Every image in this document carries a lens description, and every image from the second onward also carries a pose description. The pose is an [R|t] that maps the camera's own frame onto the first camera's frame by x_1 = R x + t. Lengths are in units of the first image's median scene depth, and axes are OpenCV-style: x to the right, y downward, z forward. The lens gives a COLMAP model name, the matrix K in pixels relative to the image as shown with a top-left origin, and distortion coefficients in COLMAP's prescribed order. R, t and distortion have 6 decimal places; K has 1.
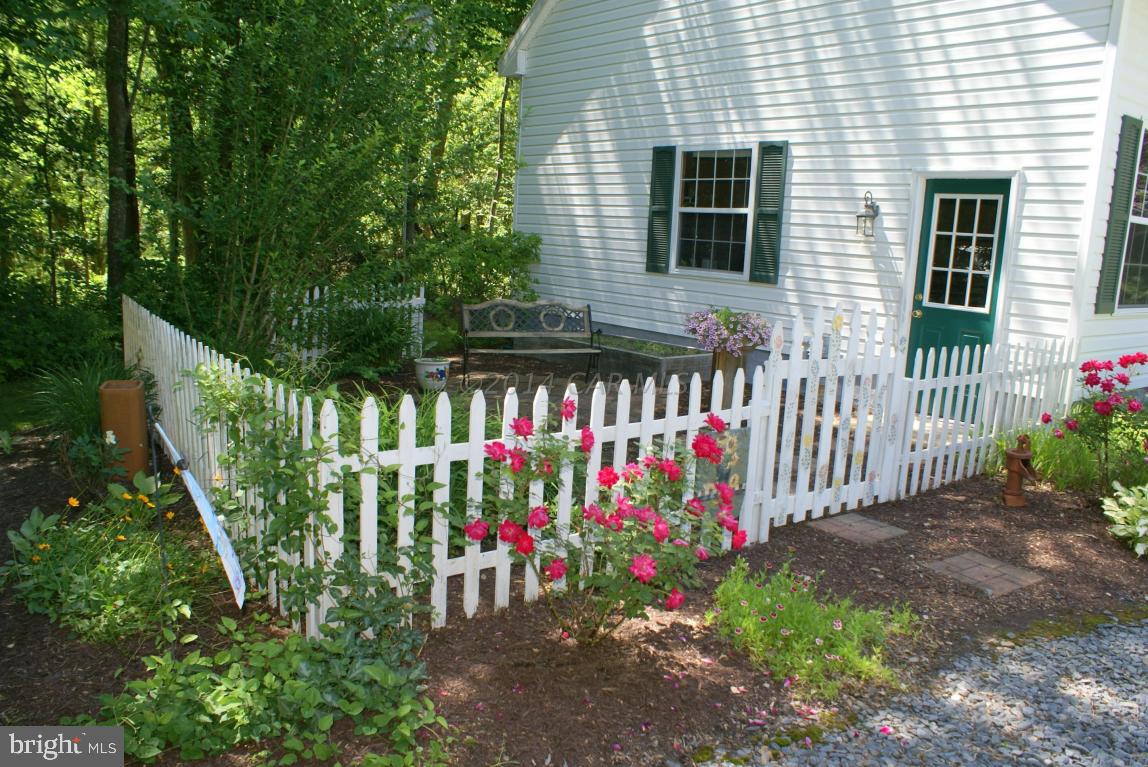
lens RADIAL K [[904.3, 0, 578.5], [0, 904.3, 385.6], [0, 0, 1]] dist [-0.130619, 0.069029]
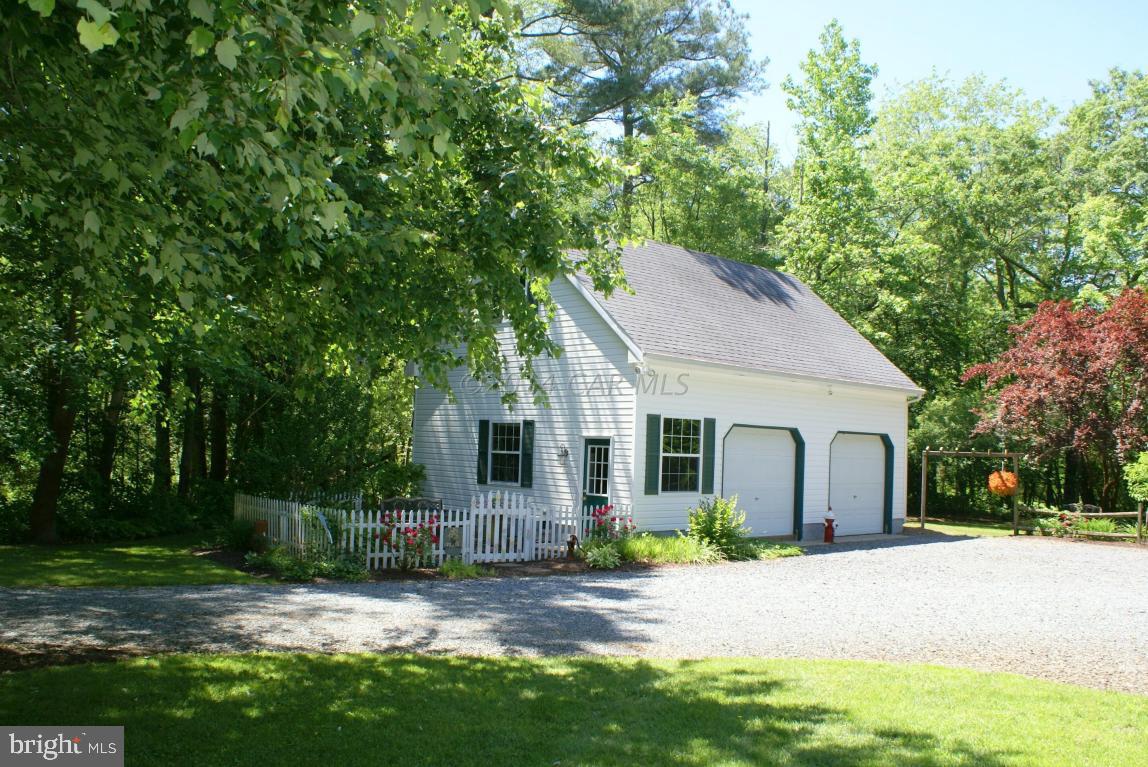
lens RADIAL K [[968.0, 0, 571.1], [0, 968.0, 384.5], [0, 0, 1]] dist [-0.120682, 0.013029]
pose [[0.998254, -0.013779, 0.057435, 0.218961], [0.026716, 0.972584, -0.231012, 0.203860], [-0.052677, 0.232143, 0.971254, -1.444807]]
